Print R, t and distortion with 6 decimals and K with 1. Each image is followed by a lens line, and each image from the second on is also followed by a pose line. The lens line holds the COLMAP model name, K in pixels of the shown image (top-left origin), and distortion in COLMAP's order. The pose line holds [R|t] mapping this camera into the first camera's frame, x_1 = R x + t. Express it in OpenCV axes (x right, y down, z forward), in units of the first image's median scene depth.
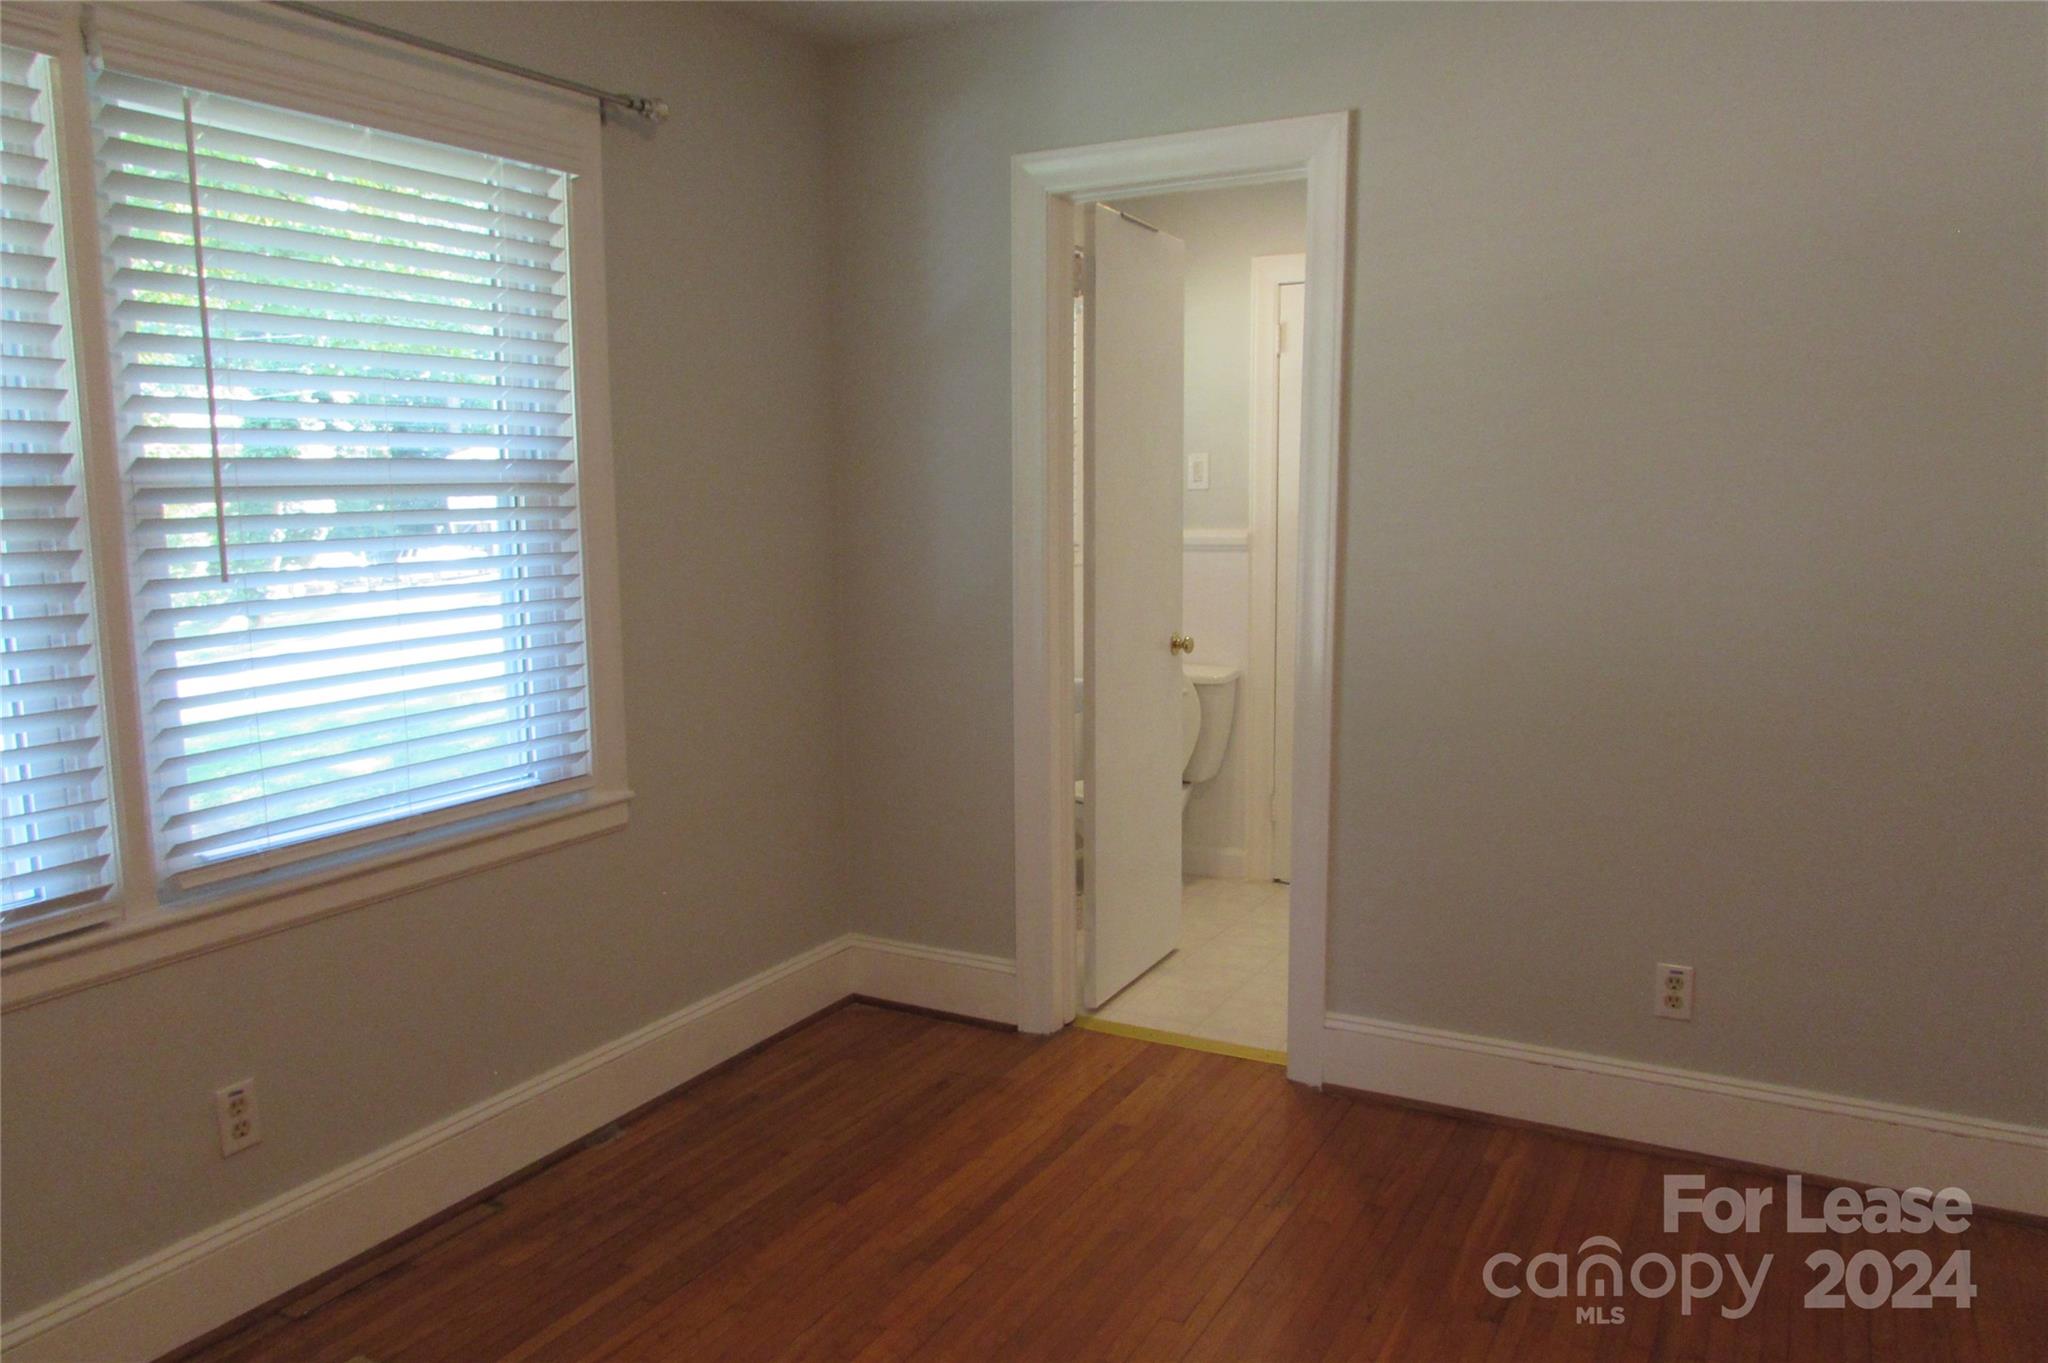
lens RADIAL K [[1471.3, 0, 1024.0], [0, 1471.3, 681.5], [0, 0, 1]] dist [-0.000664, 0.000919]
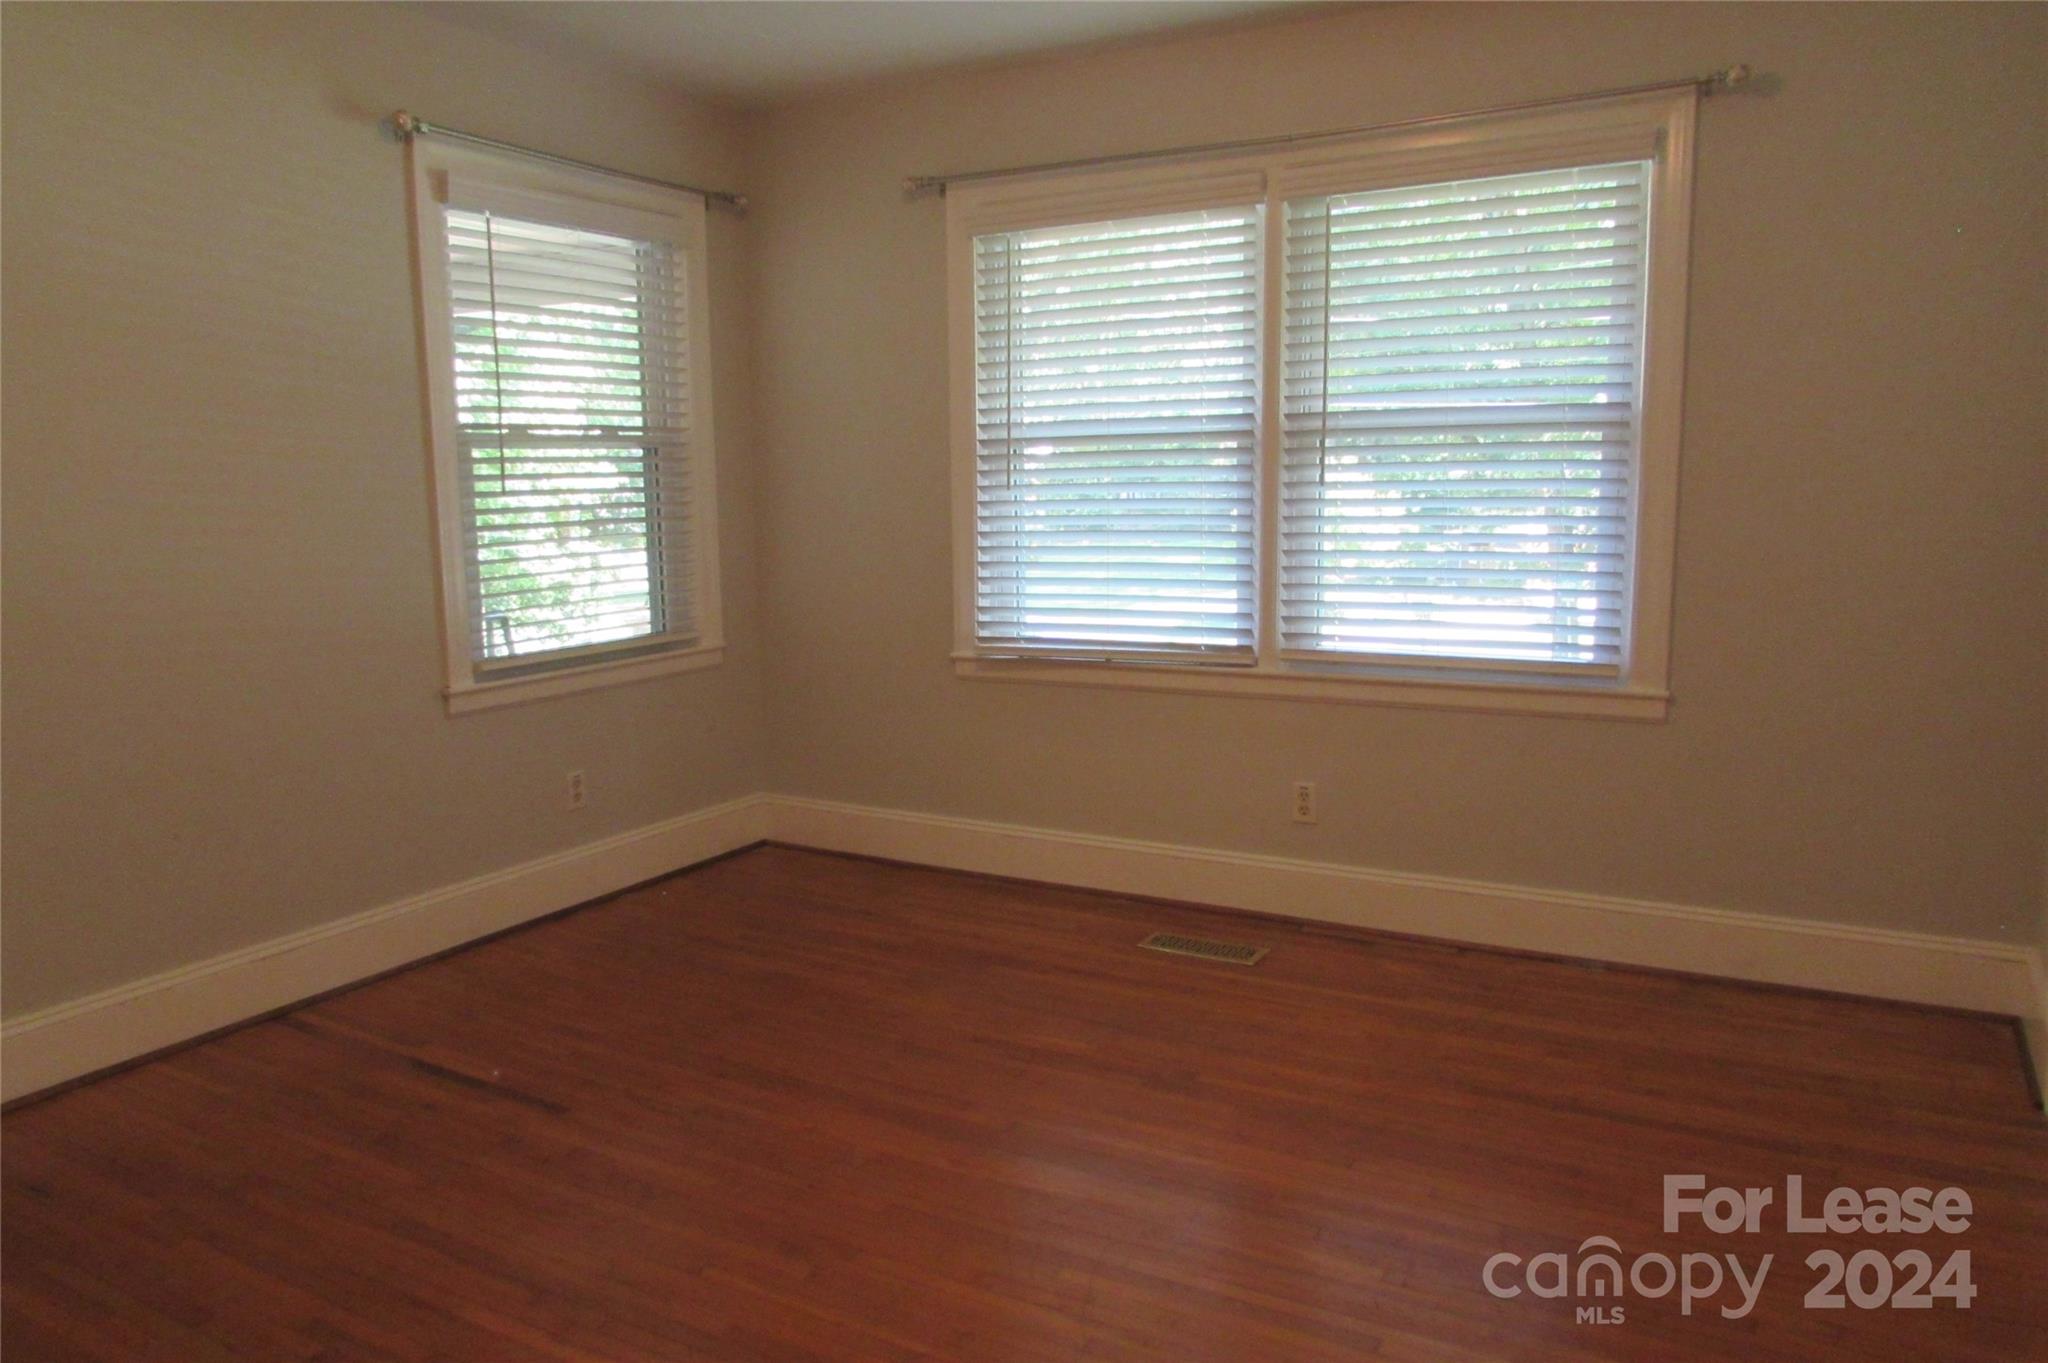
lens RADIAL K [[1471.3, 0, 1024.0], [0, 1471.3, 681.5], [0, 0, 1]] dist [-0.000664, 0.000919]
pose [[-0.011949, 0.153794, -0.988031, 0.940813], [-0.124484, 0.980185, 0.154079, -0.052379], [0.992150, 0.124835, 0.007433, 0.540619]]
